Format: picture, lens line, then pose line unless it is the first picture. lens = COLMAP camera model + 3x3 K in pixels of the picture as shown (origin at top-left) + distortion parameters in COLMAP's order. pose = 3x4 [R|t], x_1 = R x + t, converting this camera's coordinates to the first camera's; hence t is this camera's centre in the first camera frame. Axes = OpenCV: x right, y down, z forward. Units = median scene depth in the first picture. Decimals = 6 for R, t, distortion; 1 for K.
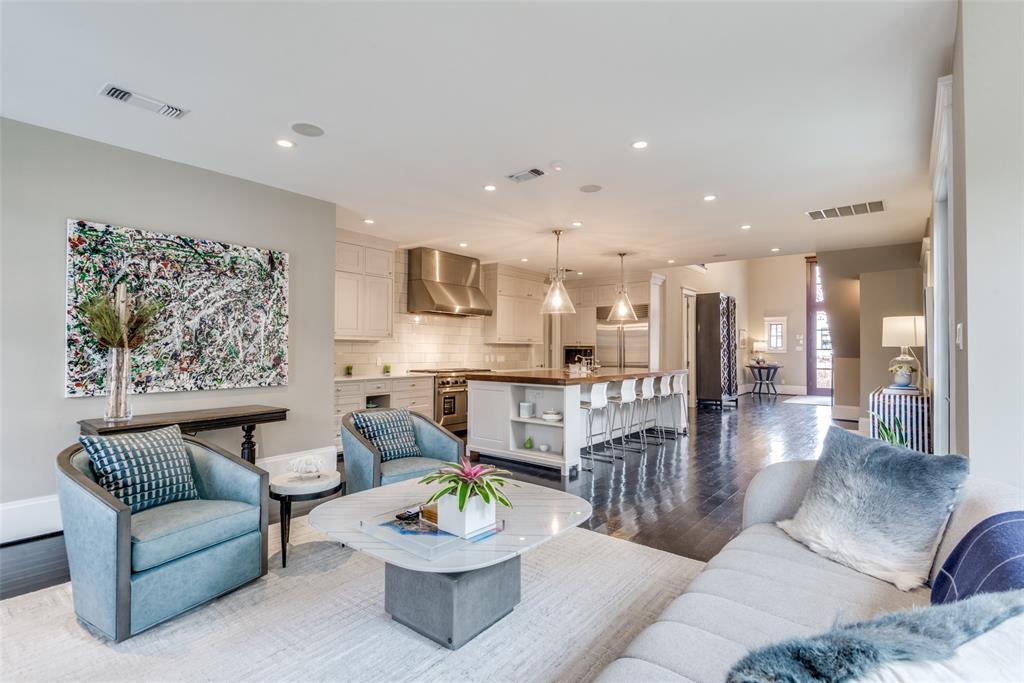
lens RADIAL K [[428.0, 0, 512.0], [0, 428.0, 341.5], [0, 0, 1]] dist [0.000406, 0.000039]
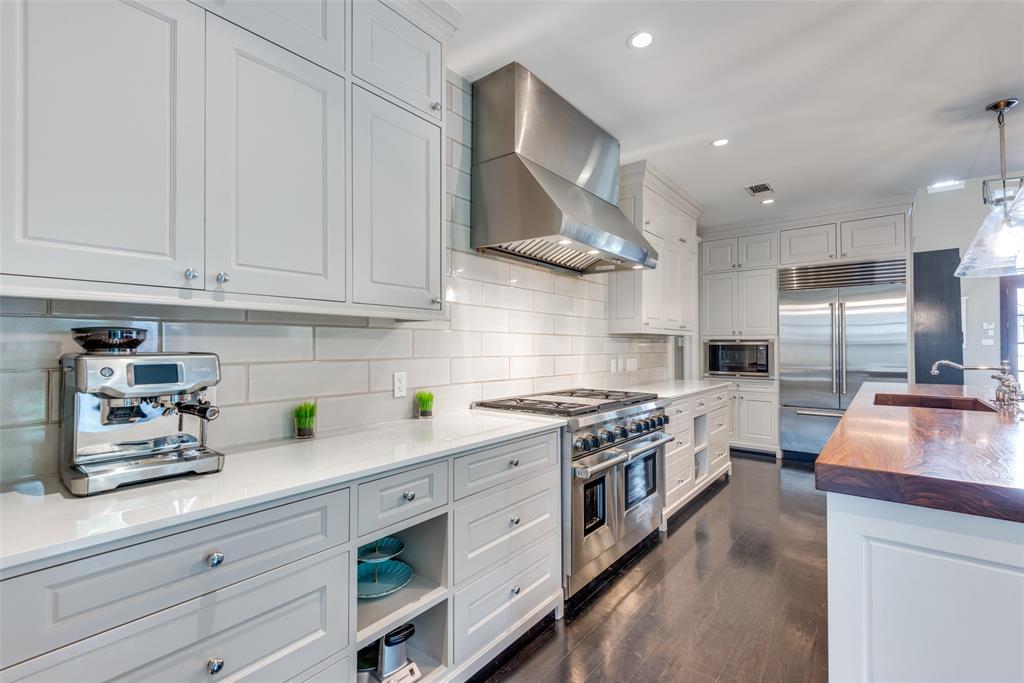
lens RADIAL K [[464.3, 0, 512.0], [0, 464.3, 341.5], [0, 0, 1]] dist [0.032384, 0.000131]
pose [[0.999592, -0.005297, -0.028083, -0.196513], [0.005585, 0.999933, 0.010172, 0.008453], [0.028027, -0.010324, 0.999554, 0.589440]]
